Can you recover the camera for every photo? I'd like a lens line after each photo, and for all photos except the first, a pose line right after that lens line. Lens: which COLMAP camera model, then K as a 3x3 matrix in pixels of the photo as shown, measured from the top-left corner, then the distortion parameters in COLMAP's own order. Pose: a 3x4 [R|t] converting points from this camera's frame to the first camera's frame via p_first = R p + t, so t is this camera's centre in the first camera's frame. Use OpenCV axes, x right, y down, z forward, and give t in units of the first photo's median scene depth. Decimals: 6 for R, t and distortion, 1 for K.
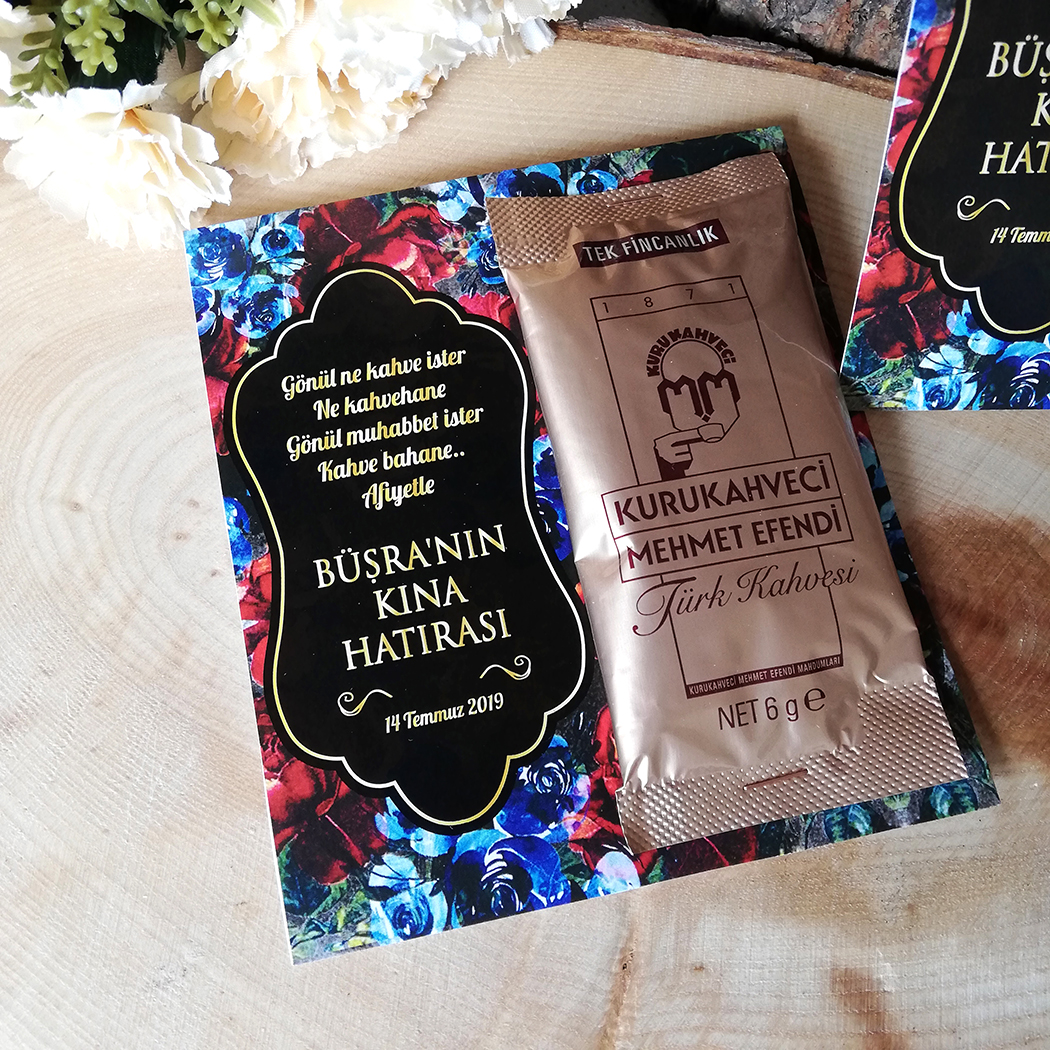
lens RADIAL K [[1056.5, 0, 530.6], [0, 1056.5, 521.4], [0, 0, 1]] dist [0.092944, -0.220821]
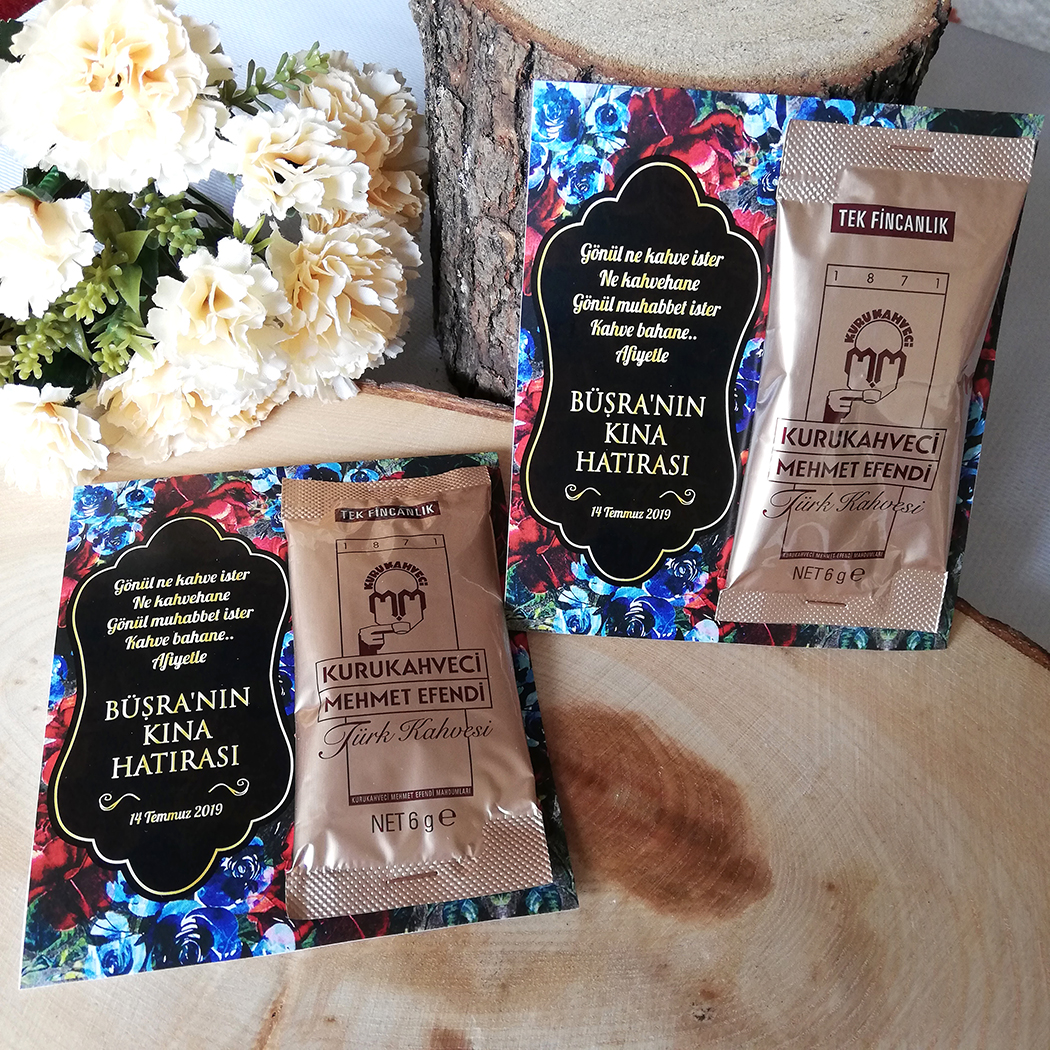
lens RADIAL K [[1056.5, 0, 530.6], [0, 1056.5, 521.4], [0, 0, 1]] dist [0.092944, -0.220821]
pose [[0.997957, 0.063054, -0.010312, 0.355646], [-0.062504, 0.930032, -0.362123, 0.294845], [-0.013242, 0.362027, 0.932073, -0.400197]]
